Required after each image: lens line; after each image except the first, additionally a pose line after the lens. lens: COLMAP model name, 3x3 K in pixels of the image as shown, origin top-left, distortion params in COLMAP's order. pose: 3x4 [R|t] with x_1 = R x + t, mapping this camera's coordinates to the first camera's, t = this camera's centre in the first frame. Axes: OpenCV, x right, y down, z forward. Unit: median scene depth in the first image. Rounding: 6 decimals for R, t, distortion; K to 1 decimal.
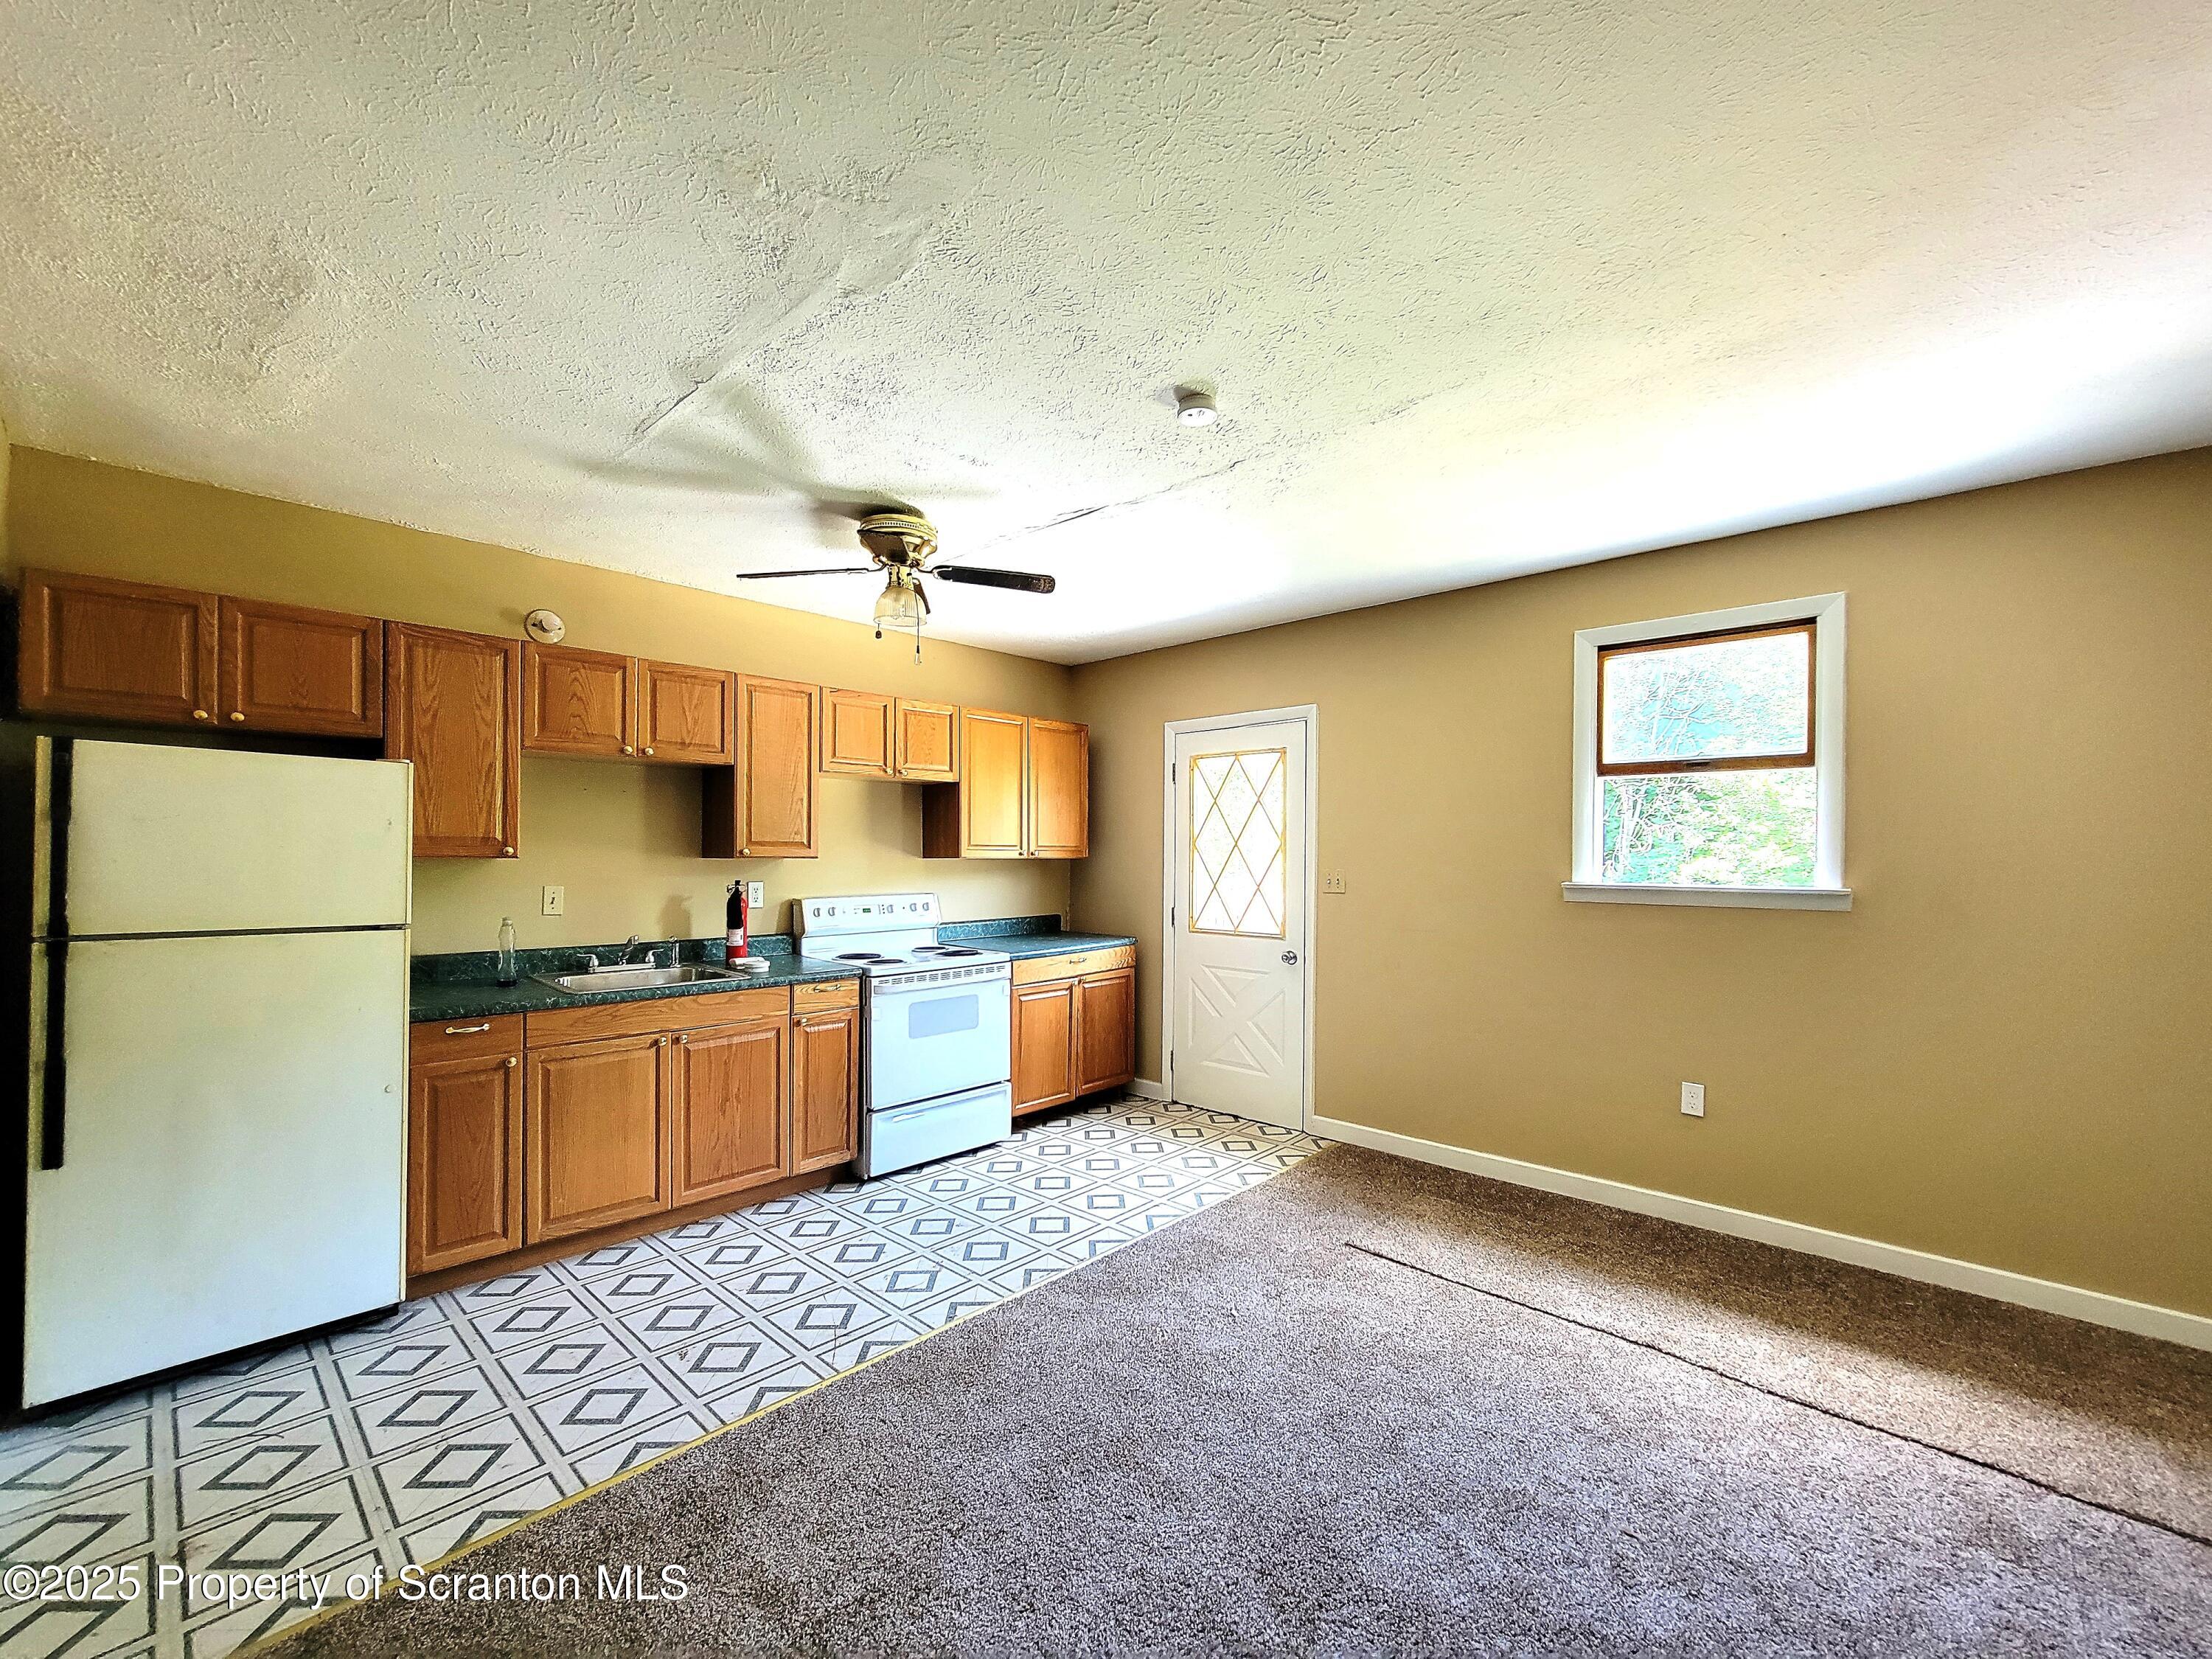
lens RADIAL K [[904.6, 0, 1105.5], [0, 904.6, 857.6], [0, 0, 1]] dist [-0.000829, 0.000045]
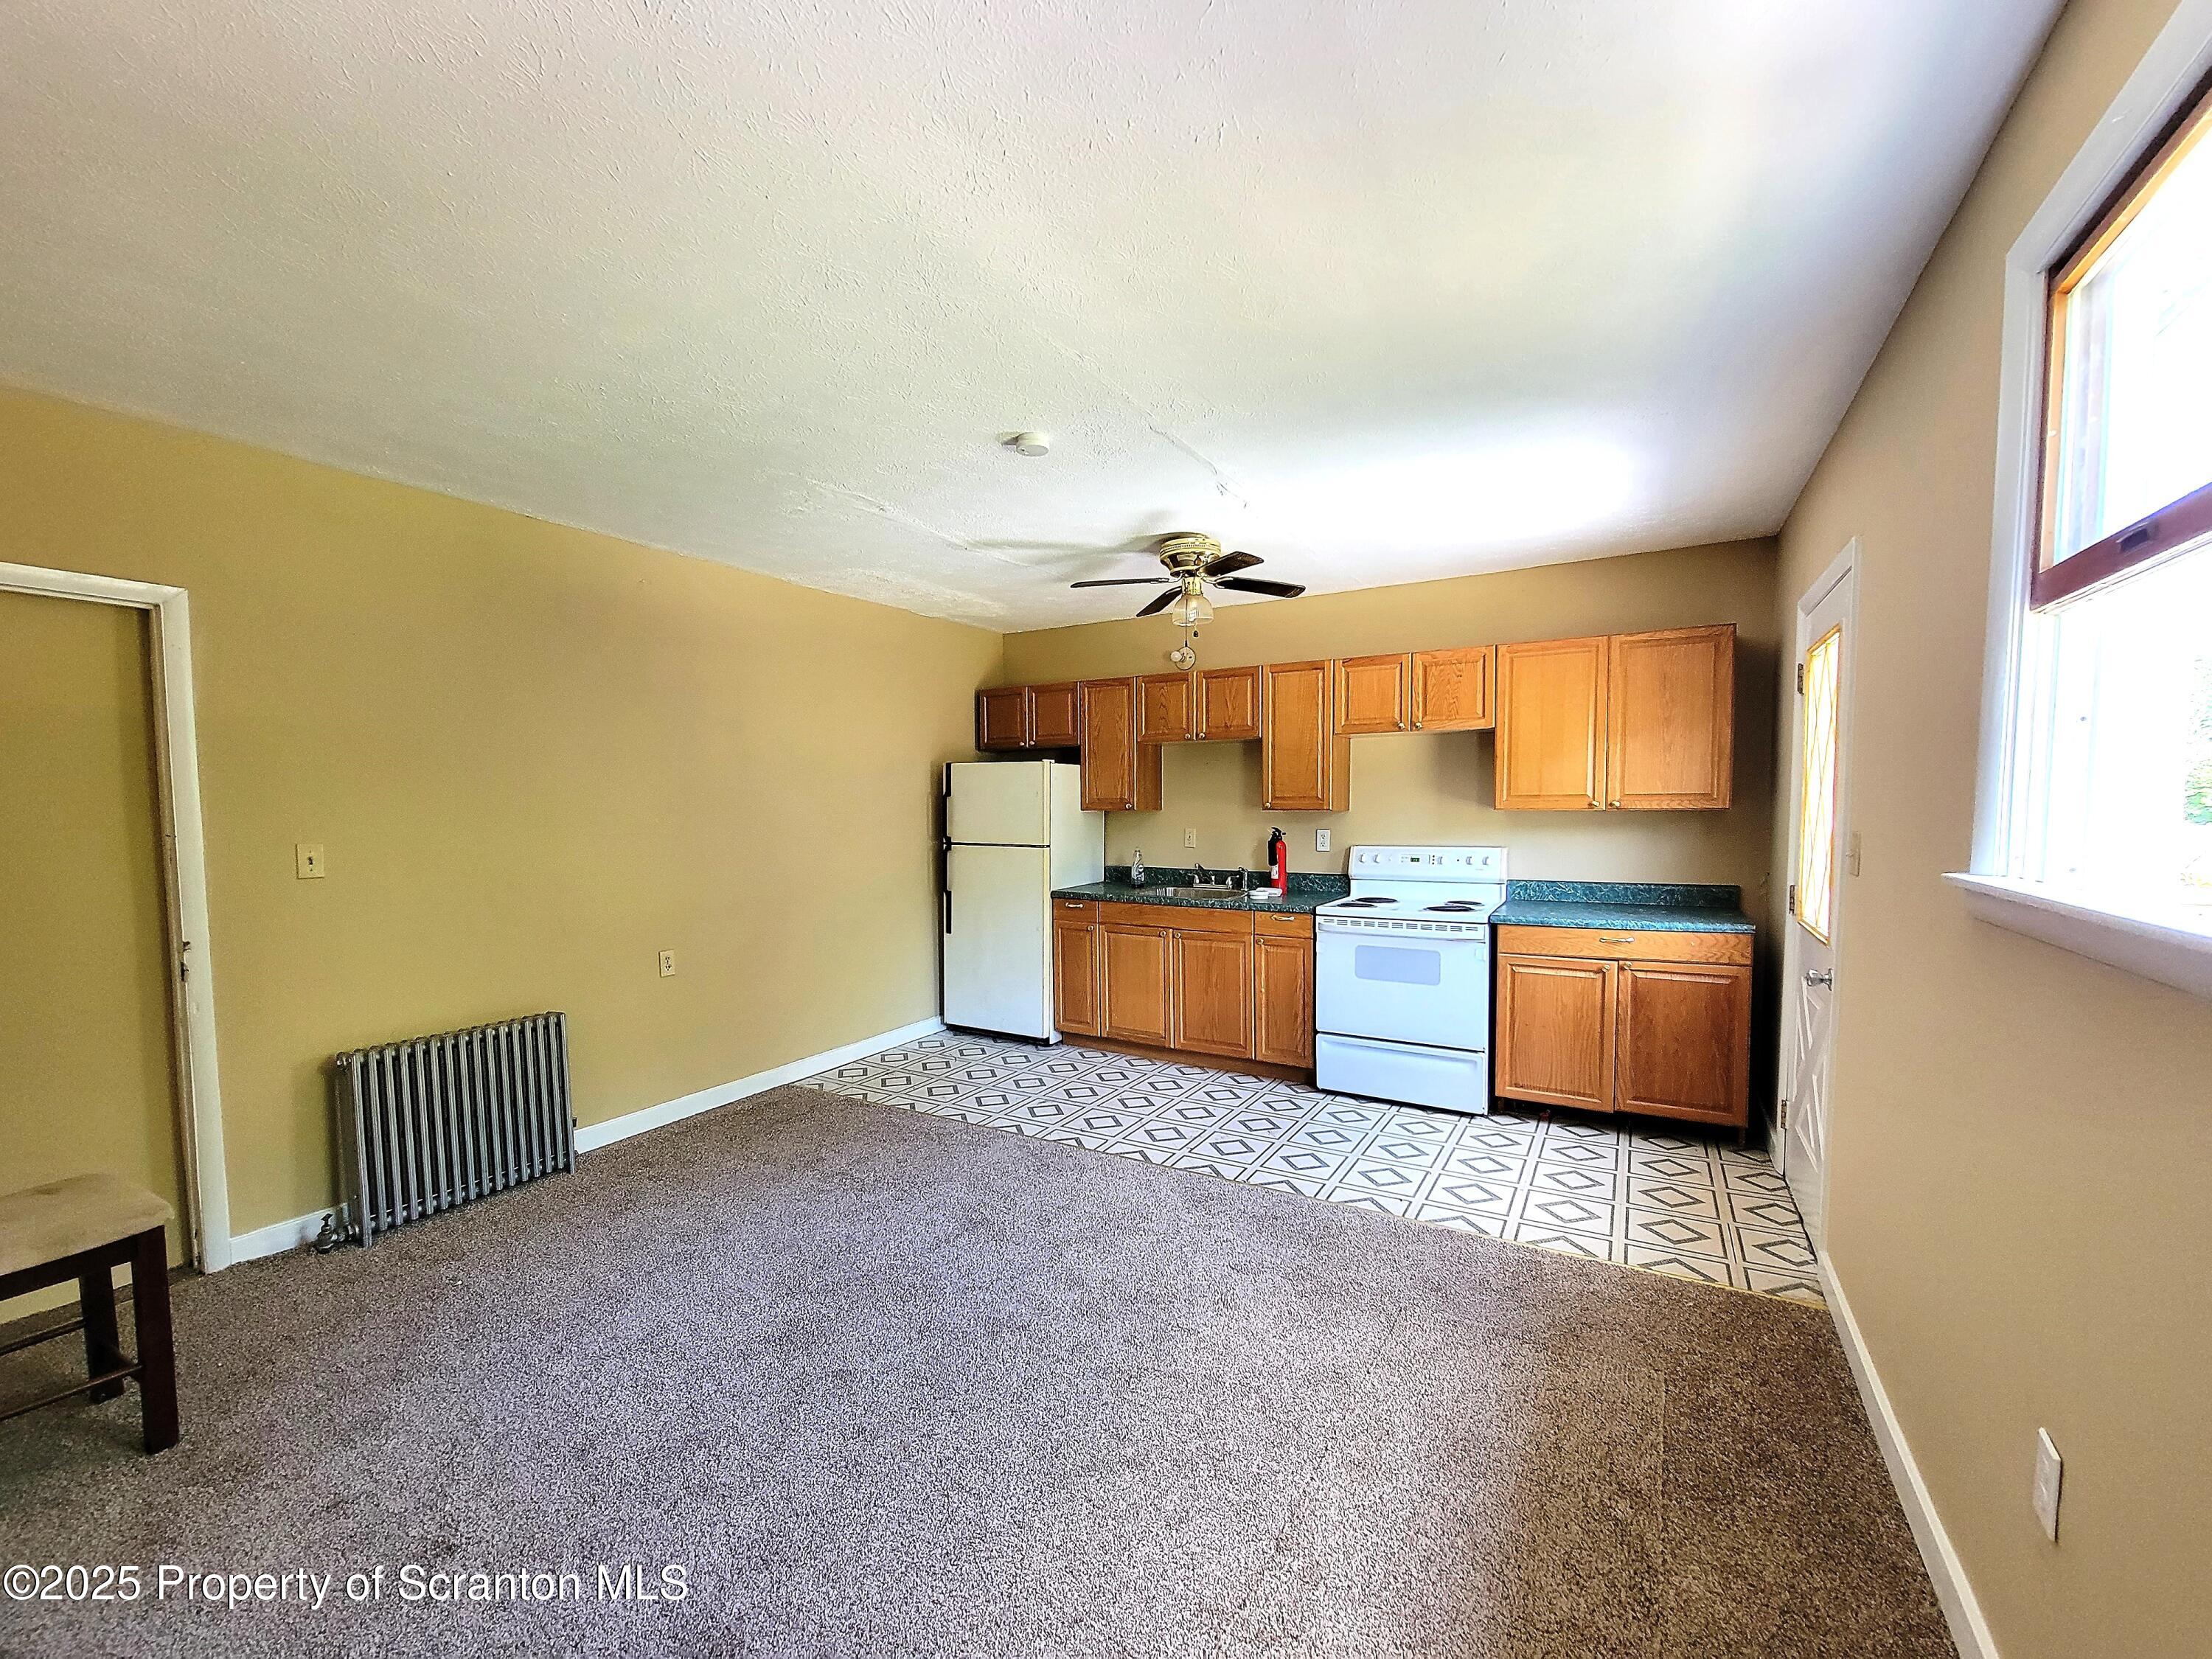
lens RADIAL K [[904.6, 0, 1105.5], [0, 904.6, 857.6], [0, 0, 1]] dist [-0.000829, 0.000045]
pose [[0.223880, 0.051258, -0.973268, 0.784863], [0.002591, 0.998581, 0.053187, -0.001285], [0.974613, -0.014430, 0.223429, 0.482248]]
